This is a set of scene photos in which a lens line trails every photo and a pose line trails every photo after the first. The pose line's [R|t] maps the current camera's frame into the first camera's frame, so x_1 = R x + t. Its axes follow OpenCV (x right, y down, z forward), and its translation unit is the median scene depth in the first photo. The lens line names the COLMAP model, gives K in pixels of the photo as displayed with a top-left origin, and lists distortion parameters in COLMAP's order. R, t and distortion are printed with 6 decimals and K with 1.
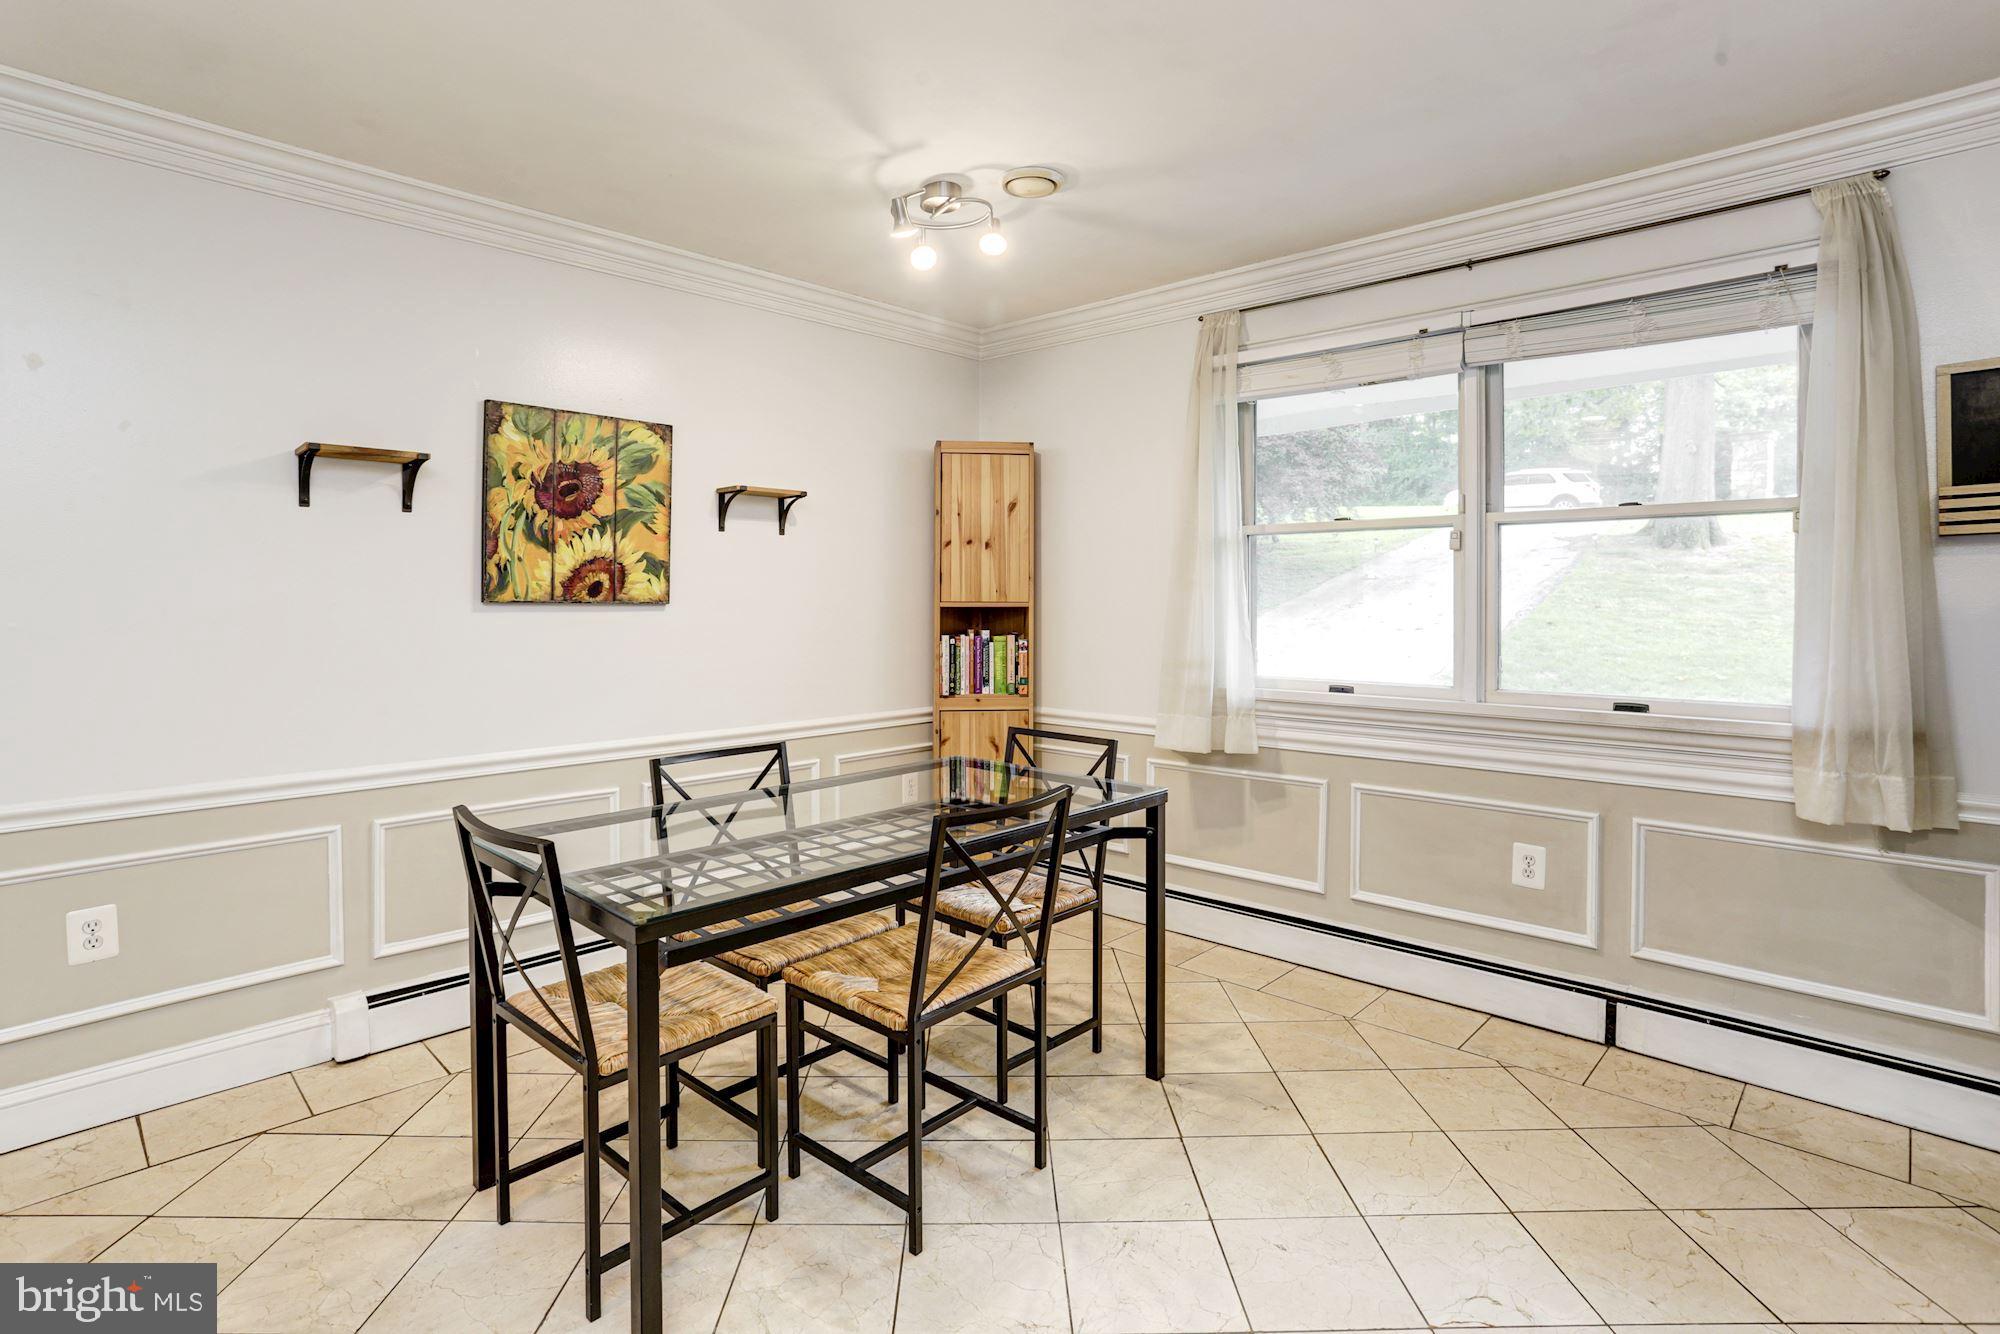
lens RADIAL K [[1000.3, 0, 1029.3], [0, 1000.3, 590.5], [0, 0, 1]] dist [-0.039617, 0.012519]
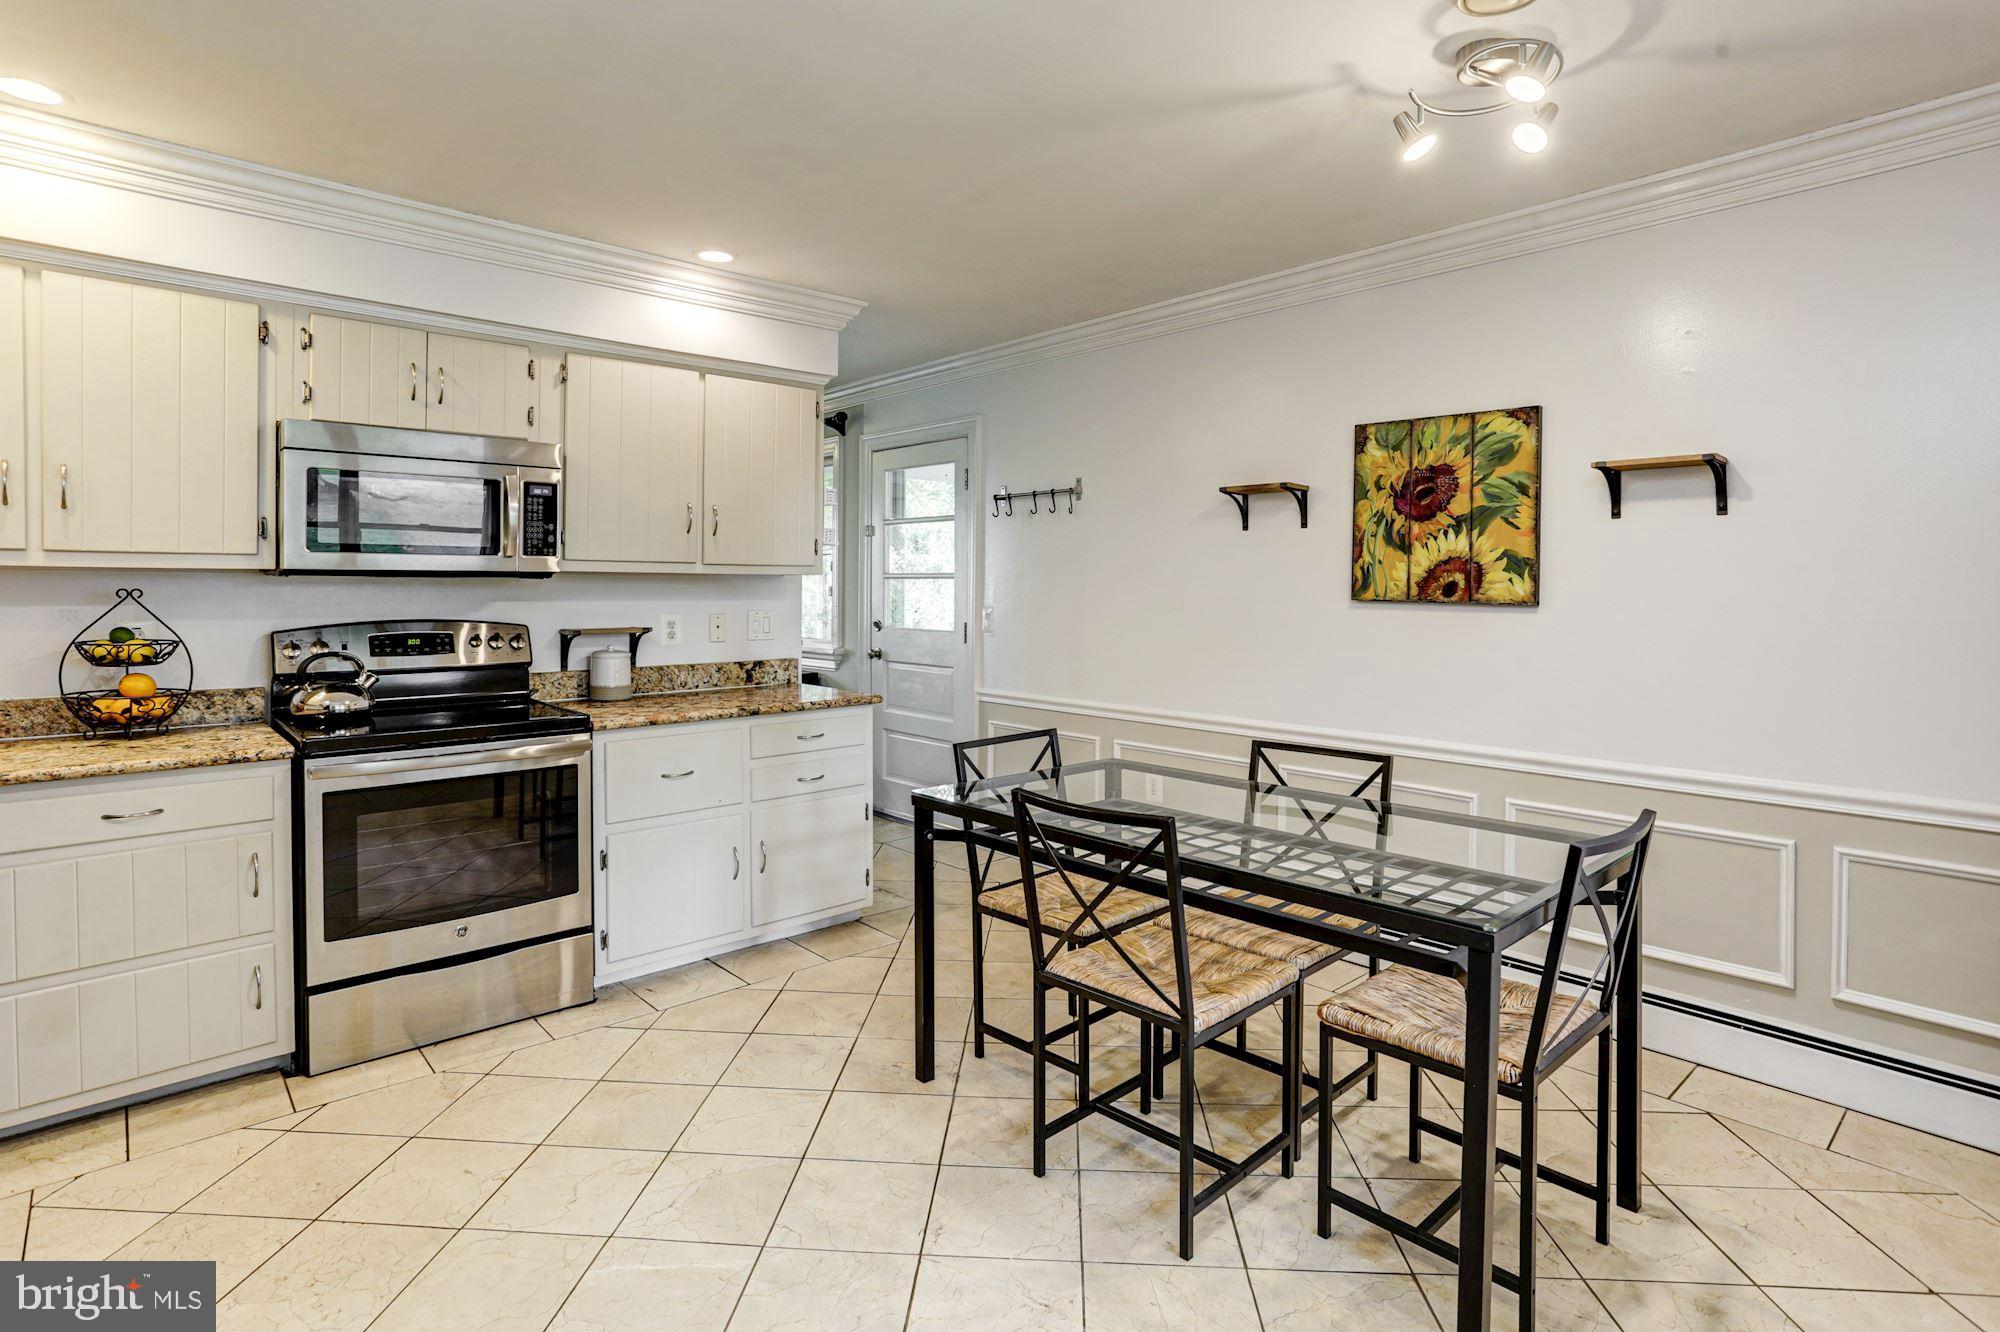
lens RADIAL K [[1000.3, 0, 966.2], [0, 1000.3, 583.8], [0, 0, 1]] dist [-0.039617, 0.012519]
pose [[-0.107171, -0.003553, -0.994234, 0.615254], [-0.002723, 0.999991, -0.003280, -0.002009], [0.994237, 0.002356, -0.107180, 0.624250]]
